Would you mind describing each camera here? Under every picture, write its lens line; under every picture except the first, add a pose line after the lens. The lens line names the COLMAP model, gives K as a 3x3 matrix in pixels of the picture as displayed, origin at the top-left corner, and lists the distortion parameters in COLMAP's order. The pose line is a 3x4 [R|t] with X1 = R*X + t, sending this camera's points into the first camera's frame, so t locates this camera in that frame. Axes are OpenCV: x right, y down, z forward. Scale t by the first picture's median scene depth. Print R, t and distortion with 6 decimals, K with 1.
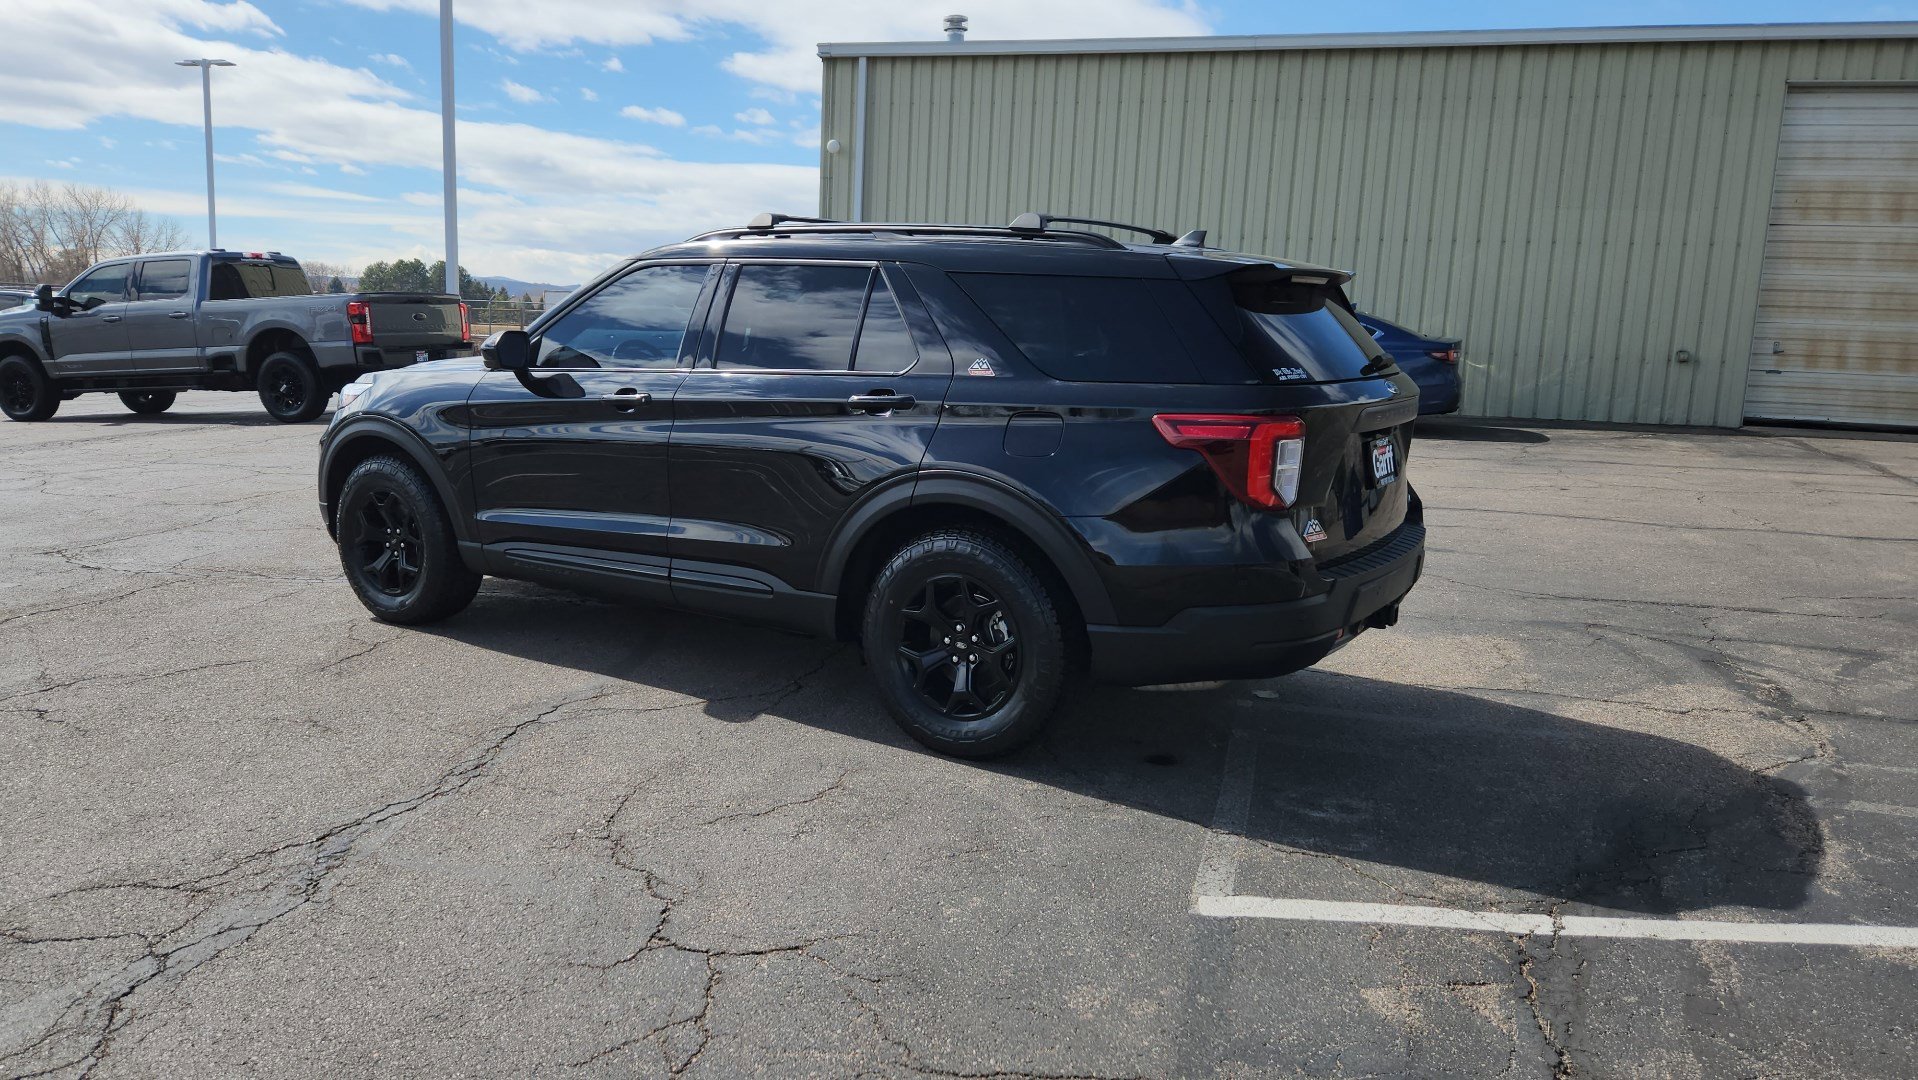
lens RADIAL K [[1279.9, 0, 917.6], [0, 1279.9, 532.5], [0, 0, 1]] dist [0.076997, -0.065391]
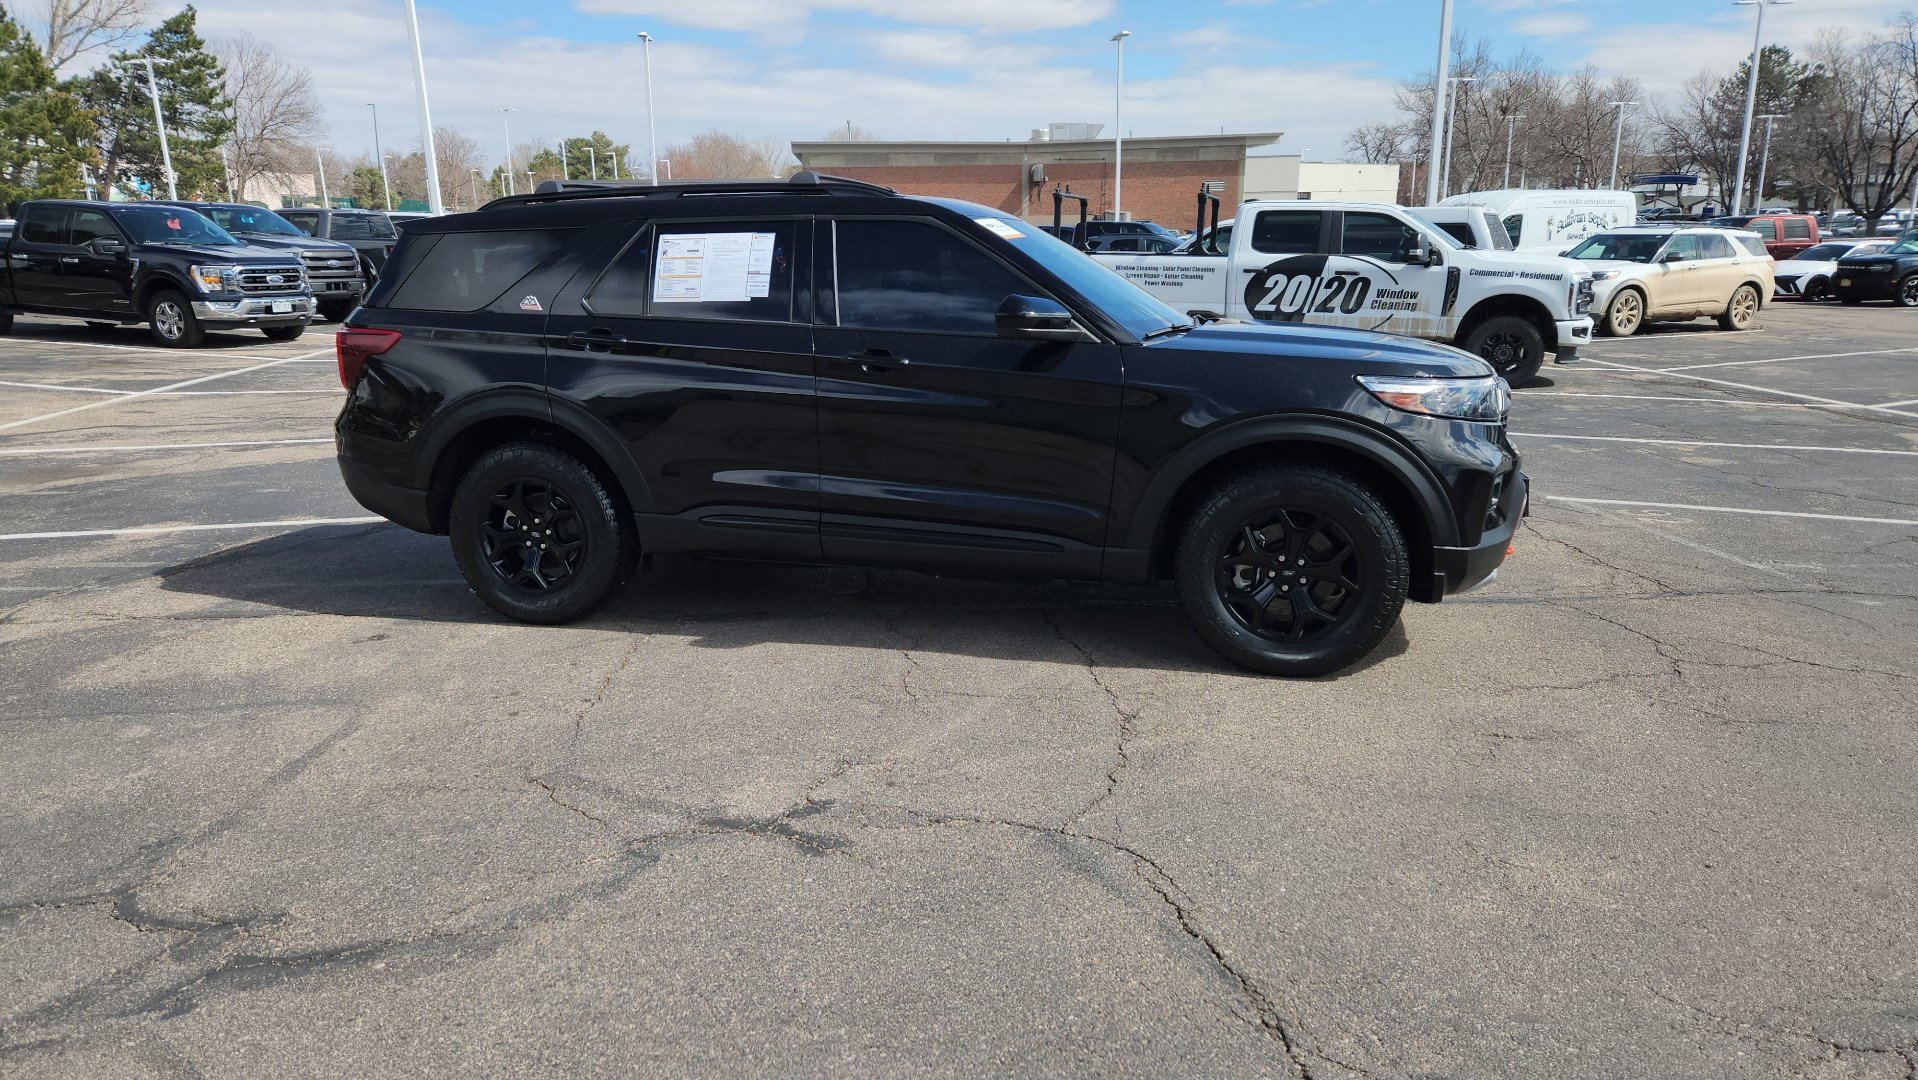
lens RADIAL K [[1274.1, 0, 920.9], [0, 1274.1, 551.5], [0, 0, 1]] dist [0.072512, -0.058184]
pose [[-0.950430, 0.049104, -0.307037, 0.260115], [-0.070723, 0.927431, 0.367247, -0.379167], [0.302789, 0.370757, -0.877985, 2.234494]]
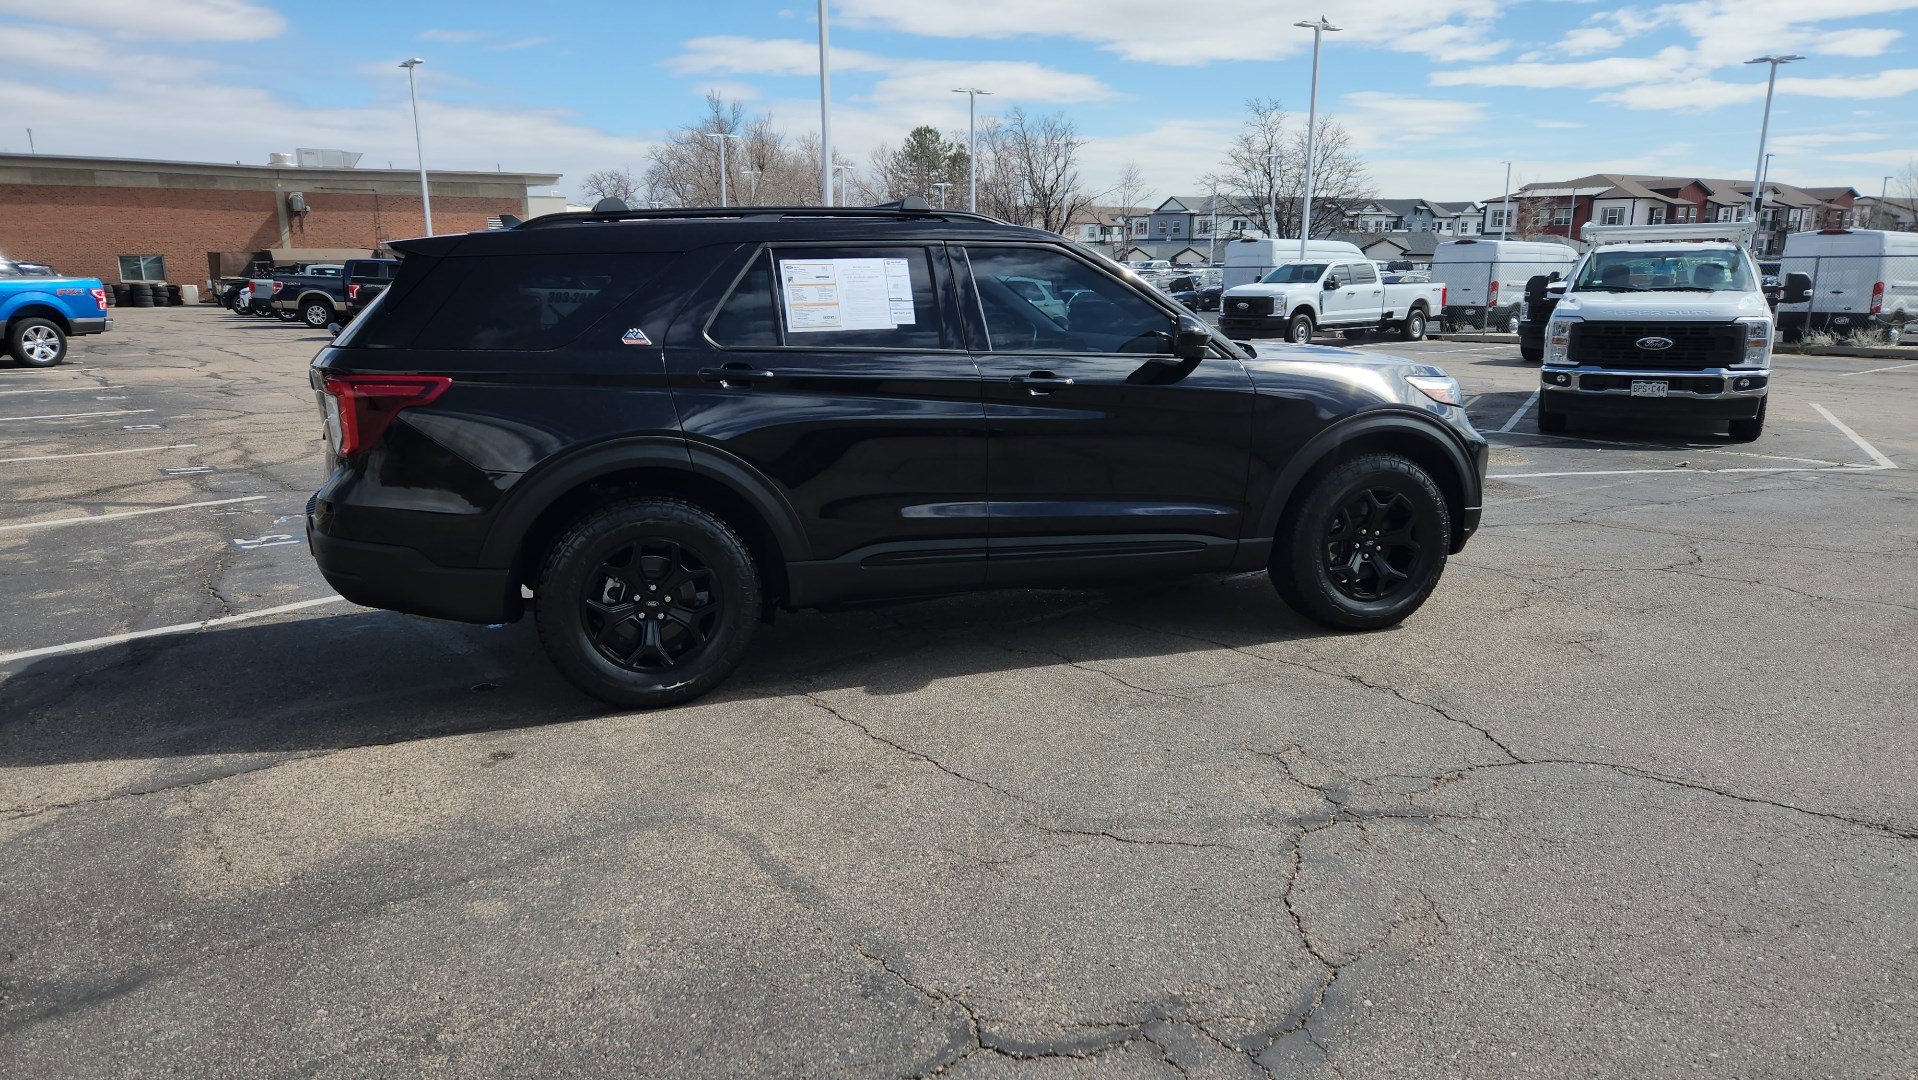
lens RADIAL K [[1280.1, 0, 931.1], [0, 1280.1, 530.3], [0, 0, 1]] dist [0.066501, -0.052171]
pose [[-0.628308, 0.122010, -0.768338, 0.820346], [-0.137030, 0.954828, 0.263680, -0.296373], [0.765802, 0.270957, -0.583206, 1.864509]]
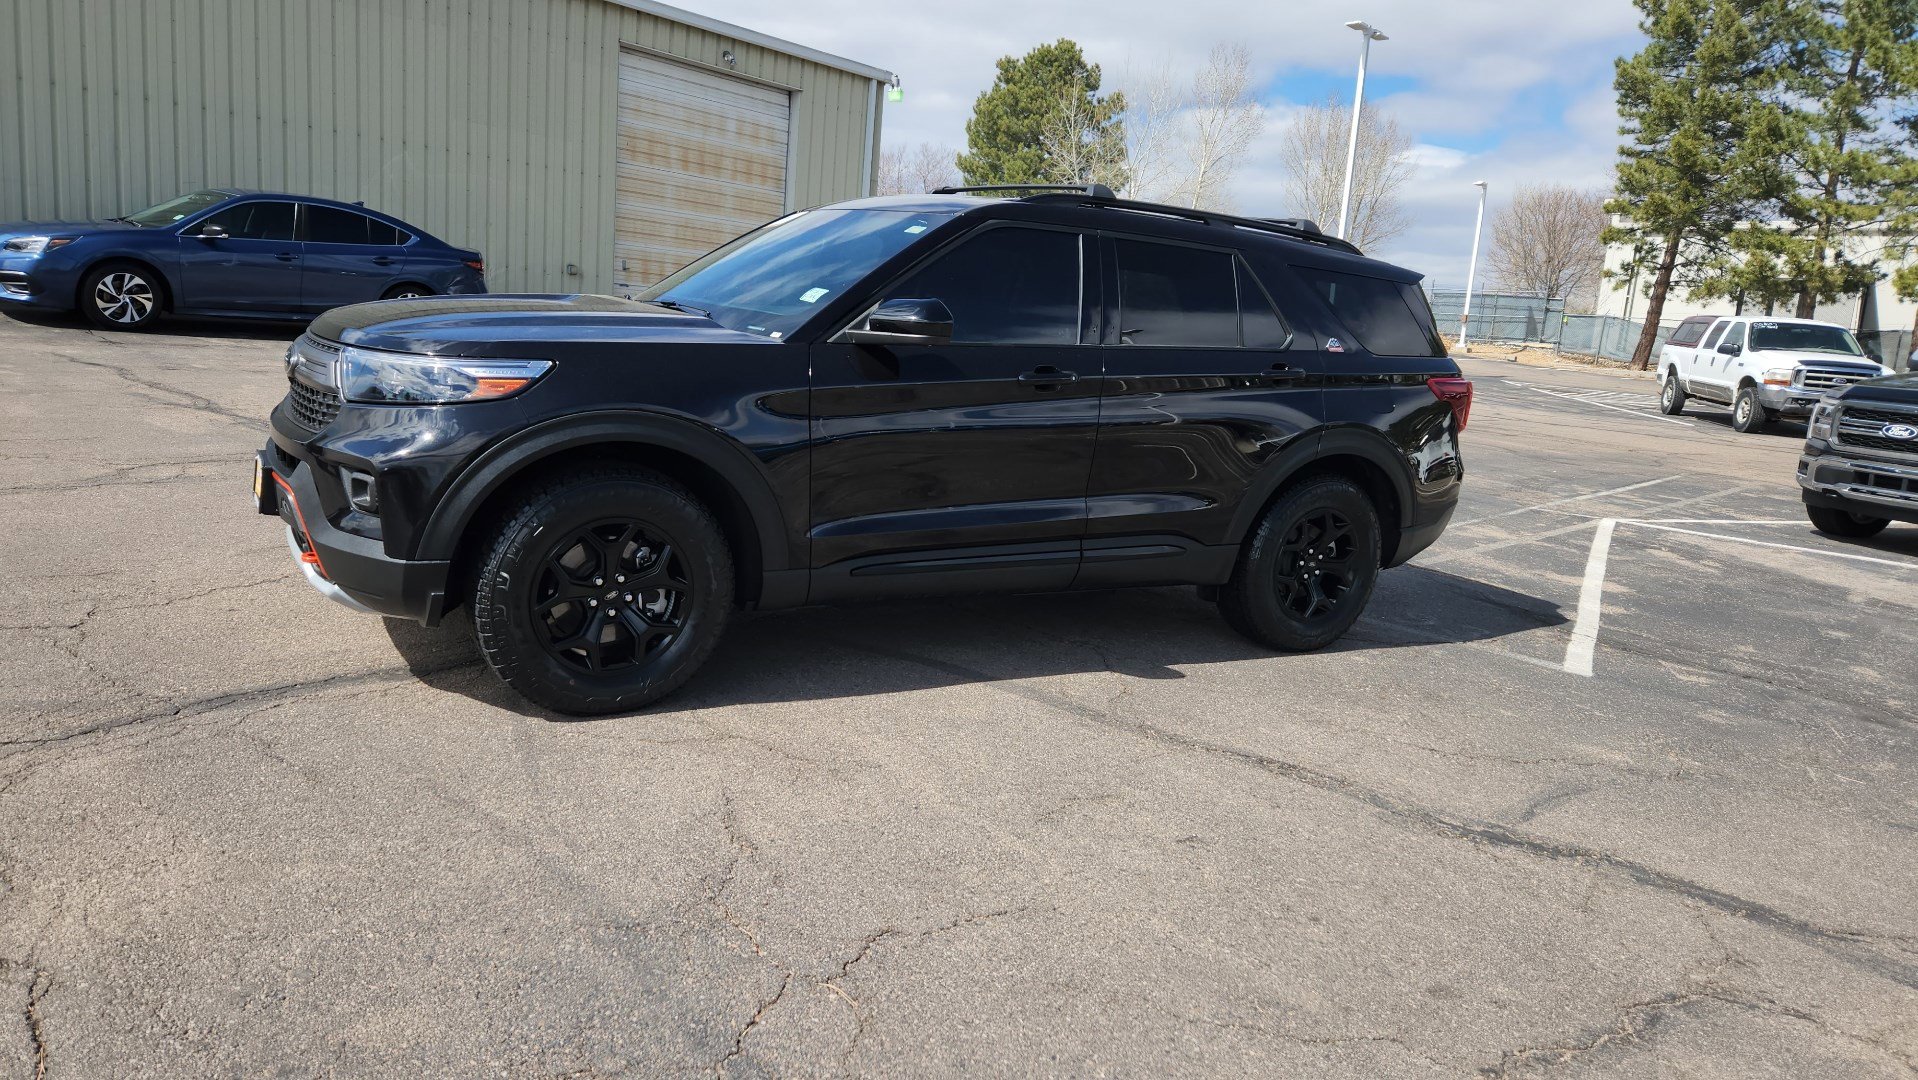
lens RADIAL K [[1276.1, 0, 932.6], [0, 1276.1, 544.2], [0, 0, 1]] dist [0.074556, -0.059481]
pose [[0.448580, -0.160796, 0.879159, -1.090398], [0.070890, 0.986985, 0.144346, -0.124086], [-0.890927, -0.002428, 0.454141, 0.655477]]
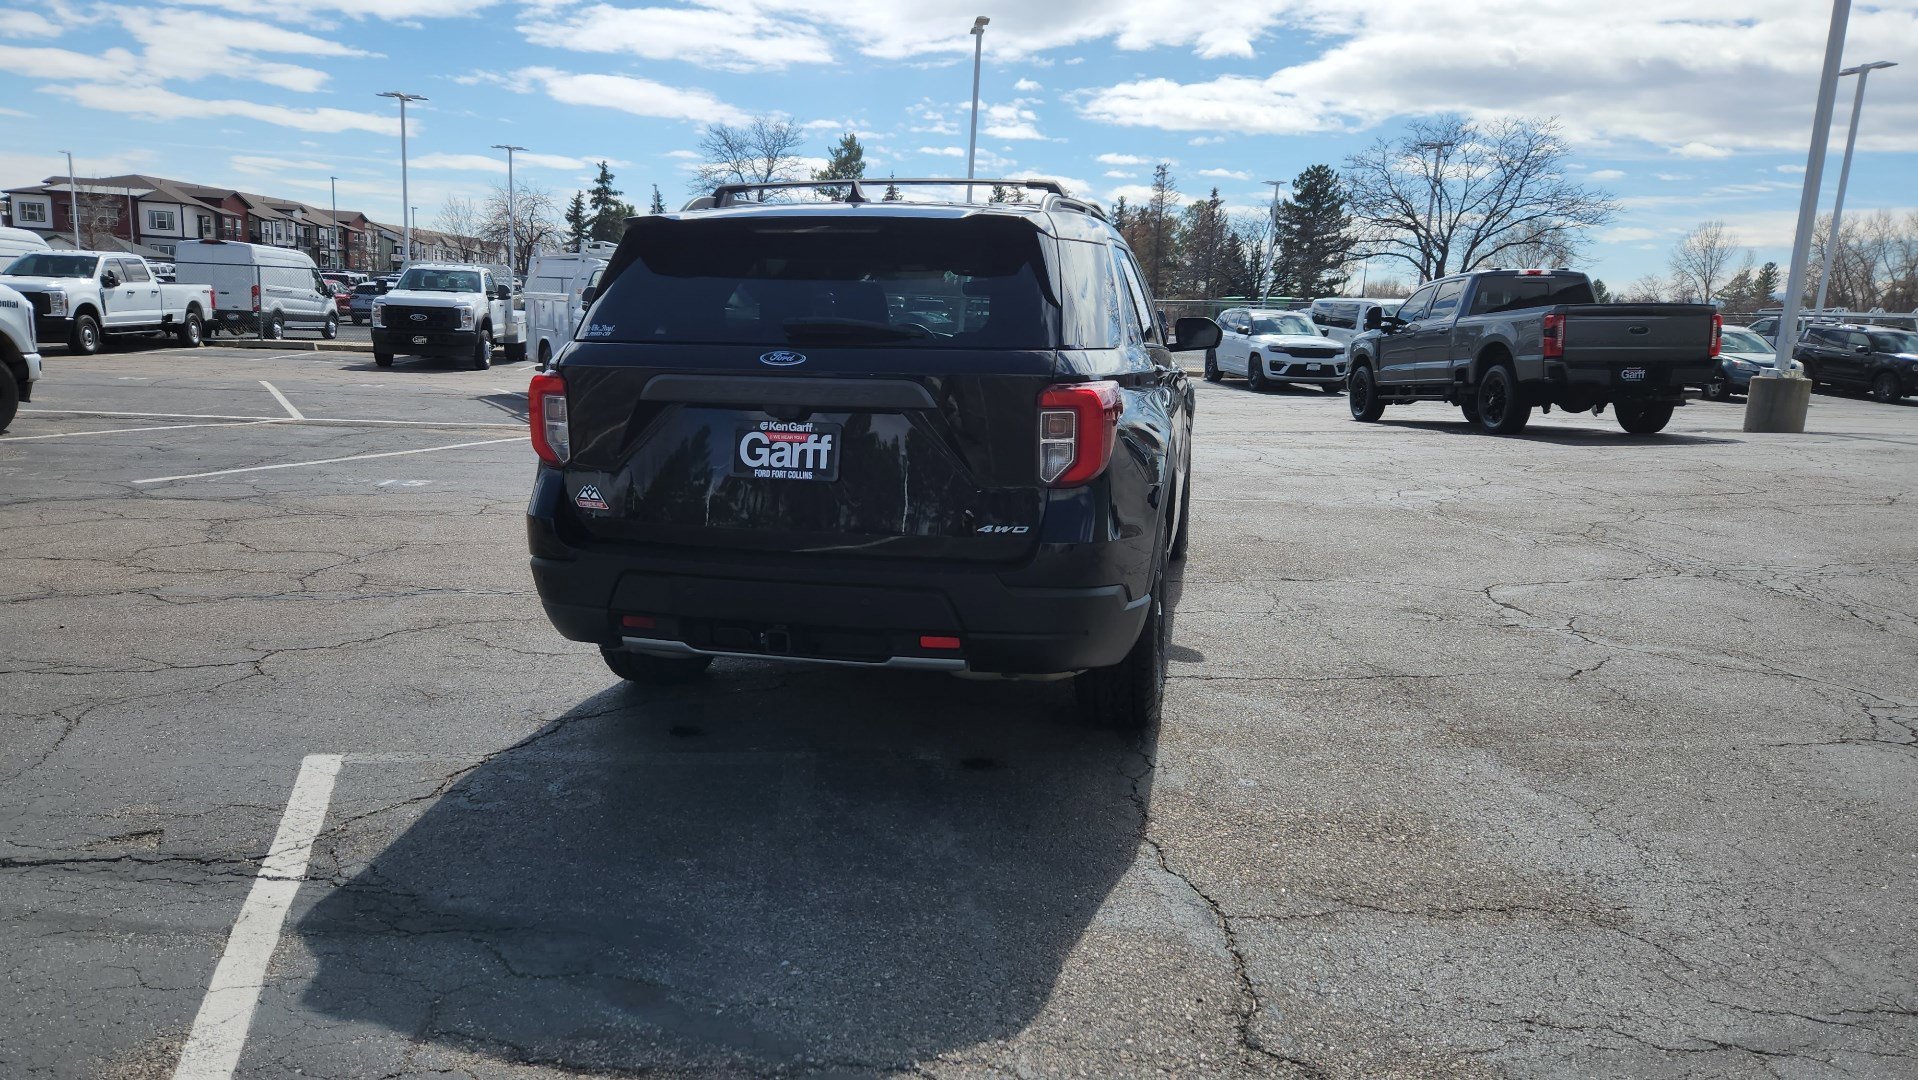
lens RADIAL K [[1274.1, 0, 920.9], [0, 1274.1, 551.5], [0, 0, 1]] dist [0.072512, -0.058184]
pose [[0.341978, 0.156793, -0.926535, 1.002974], [-0.166221, 0.980527, 0.104579, -0.079510], [0.924890, 0.118246, 0.361381, 0.705065]]
